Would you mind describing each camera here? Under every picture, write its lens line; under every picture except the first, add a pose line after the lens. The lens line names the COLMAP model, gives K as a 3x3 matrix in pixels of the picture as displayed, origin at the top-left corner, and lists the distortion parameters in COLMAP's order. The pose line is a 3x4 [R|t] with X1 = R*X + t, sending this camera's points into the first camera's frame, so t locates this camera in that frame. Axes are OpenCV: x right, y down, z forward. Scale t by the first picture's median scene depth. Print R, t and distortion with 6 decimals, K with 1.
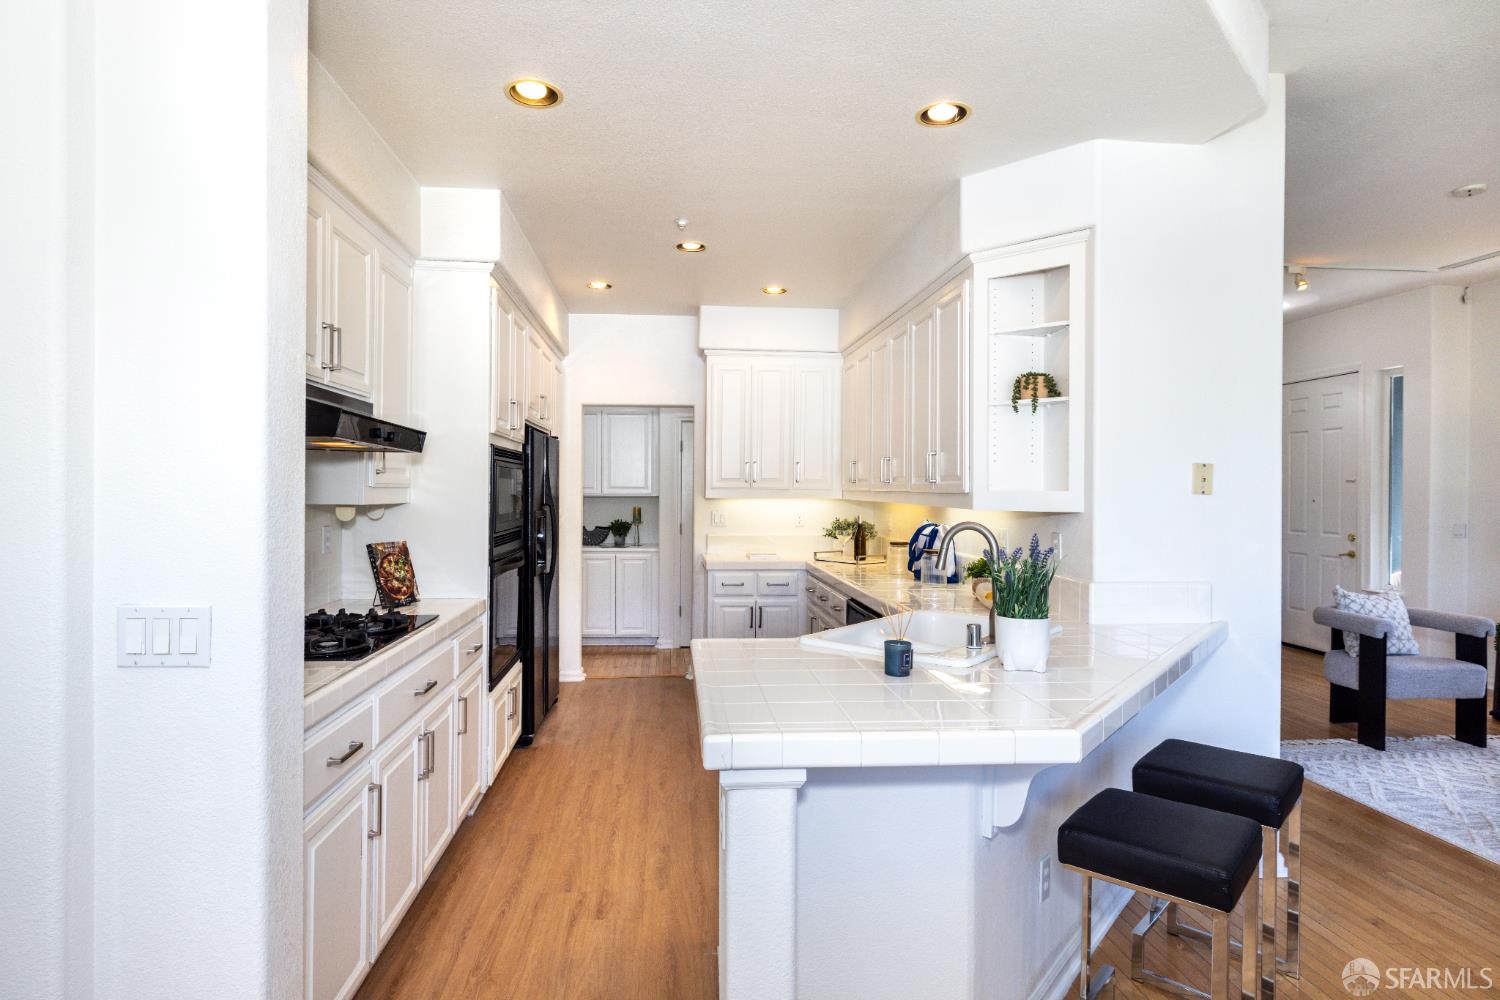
lens RADIAL K [[769.1, 0, 749.6], [0, 769.1, 494.4], [0, 0, 1]] dist [0.007659, 0.000240]
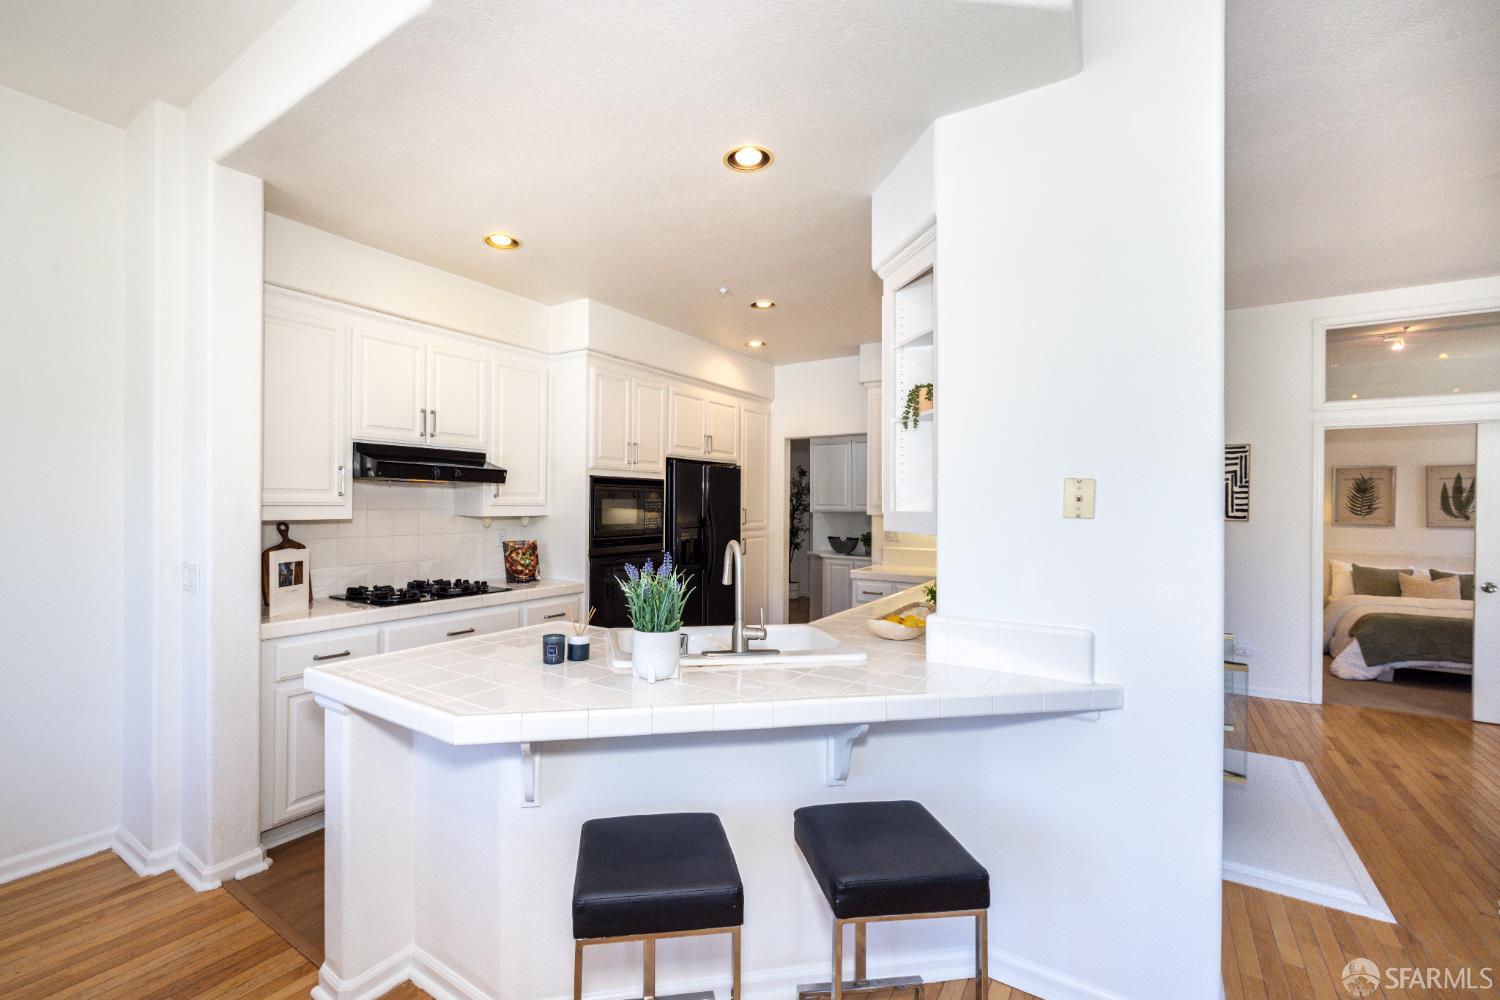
lens RADIAL K [[650.5, 0, 746.0], [0, 650.5, 497.6], [0, 0, 1]] dist [0.001527, -0.000083]
pose [[0.776820, -0.004348, -0.629708, 0.715294], [-0.006917, 0.999857, -0.015437, -0.007953], [0.629685, 0.016347, 0.776678, 0.265411]]
